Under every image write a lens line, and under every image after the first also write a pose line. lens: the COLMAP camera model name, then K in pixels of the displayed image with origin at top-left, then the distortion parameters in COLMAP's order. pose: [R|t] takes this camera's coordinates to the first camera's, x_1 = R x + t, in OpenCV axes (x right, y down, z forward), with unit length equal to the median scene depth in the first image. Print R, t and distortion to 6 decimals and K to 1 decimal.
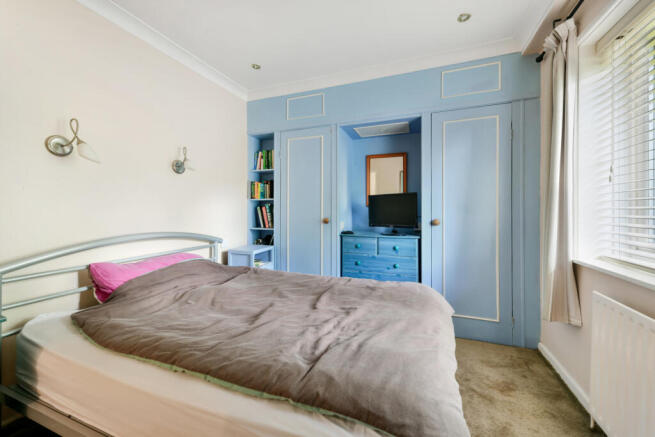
lens RADIAL K [[256.6, 0, 332.3], [0, 256.6, 209.3], [0, 0, 1]] dist [0.015416, -0.002813]
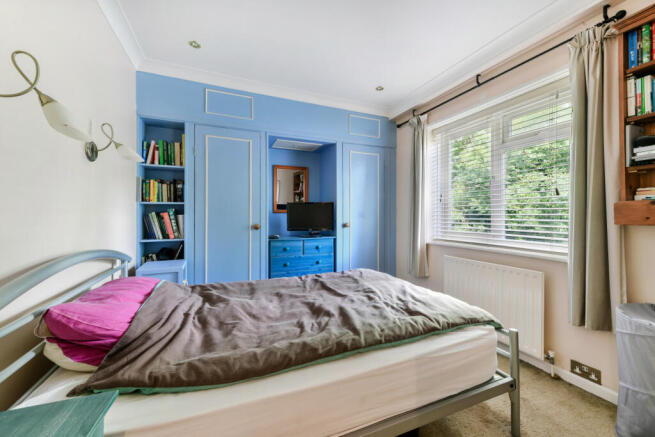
lens RADIAL K [[256.6, 0, 330.4], [0, 256.6, 215.9], [0, 0, 1]] dist [0.015416, -0.002813]
pose [[0.718472, -0.001802, 0.695554, -0.519014], [0.000925, 0.999998, 0.001635, 0.000548], [-0.695556, -0.000532, 0.718472, 0.083259]]
